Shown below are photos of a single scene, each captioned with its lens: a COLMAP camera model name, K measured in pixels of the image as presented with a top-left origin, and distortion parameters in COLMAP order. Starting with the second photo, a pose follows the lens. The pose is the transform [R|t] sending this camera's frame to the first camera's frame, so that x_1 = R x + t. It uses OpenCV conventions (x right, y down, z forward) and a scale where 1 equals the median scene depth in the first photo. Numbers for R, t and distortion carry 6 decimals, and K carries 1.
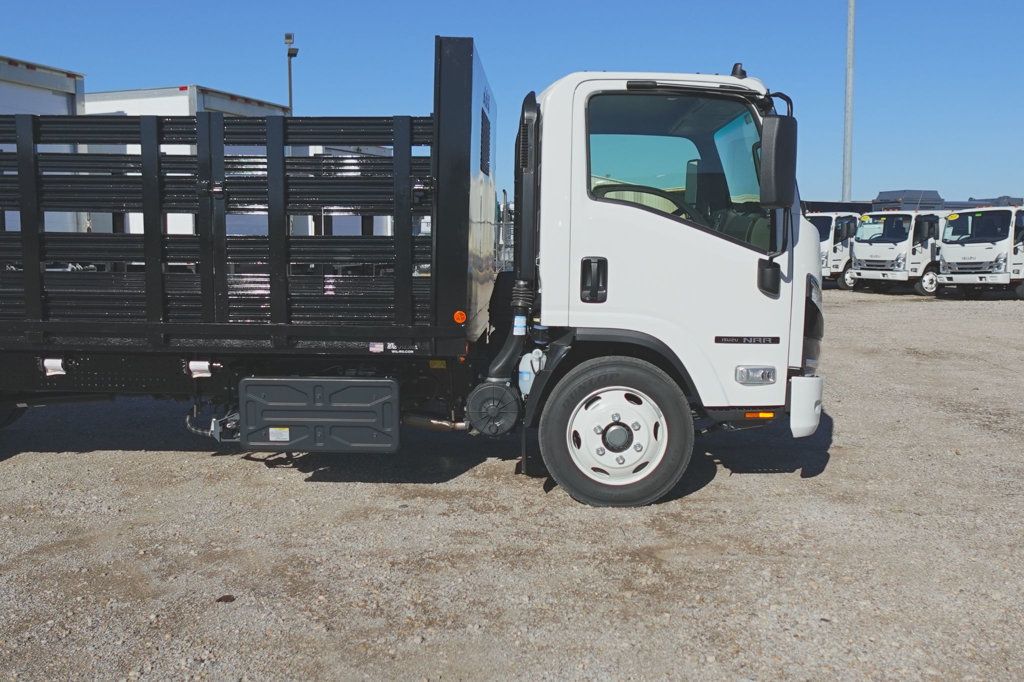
lens RADIAL K [[993.9, 0, 512.0], [0, 993.9, 341.0], [0, 0, 1]] dist [-0.006098, 0.003827]
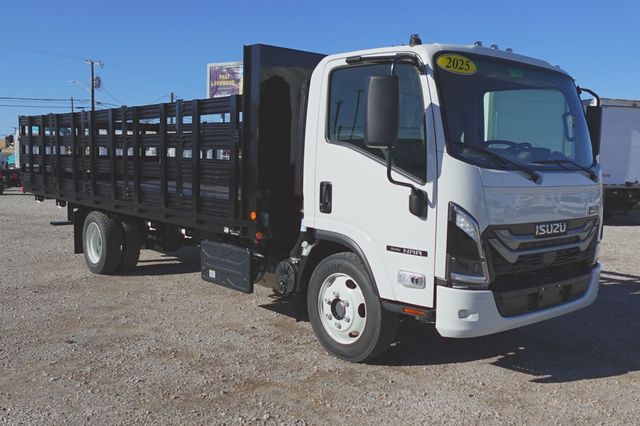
lens RADIAL K [[621.2, 0, 320.0], [0, 621.2, 213.0], [0, 0, 1]] dist [-0.006098, 0.003827]
pose [[0.675670, 0.070435, -0.733832, 0.731691], [-0.087240, 0.996070, 0.015279, -0.051100], [0.732024, 0.053696, 0.679160, 0.373263]]
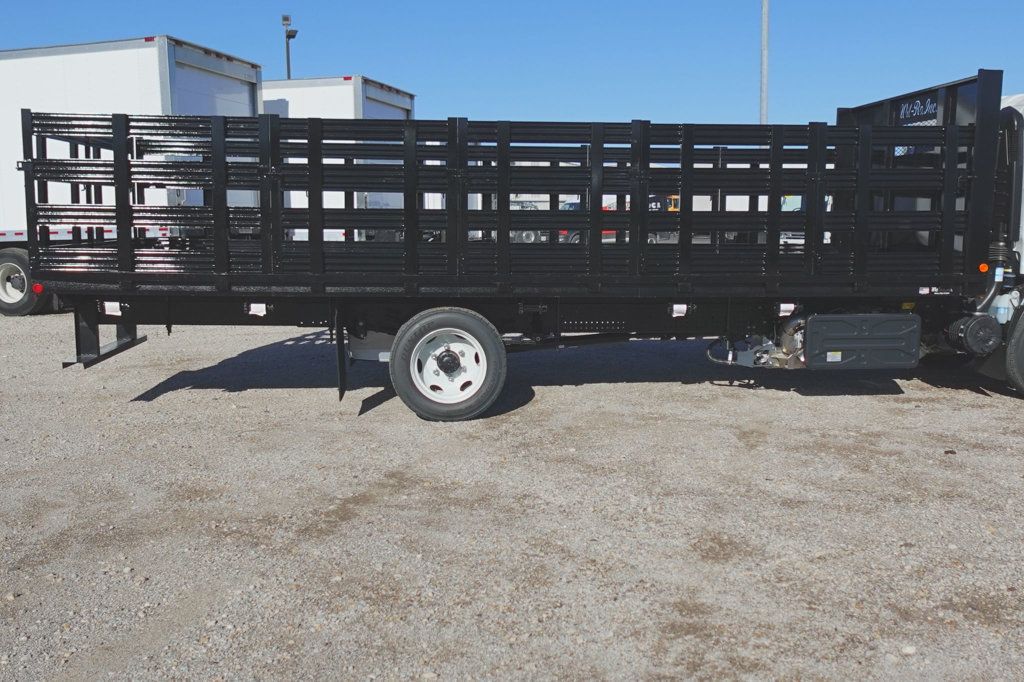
lens RADIAL K [[993.9, 0, 512.0], [0, 993.9, 341.0], [0, 0, 1]] dist [-0.006098, 0.003827]
pose [[0.993889, -0.023099, 0.107936, -0.834605], [0.020621, 0.999499, 0.024024, 0.030616], [-0.108437, -0.021651, 0.993868, -0.317296]]
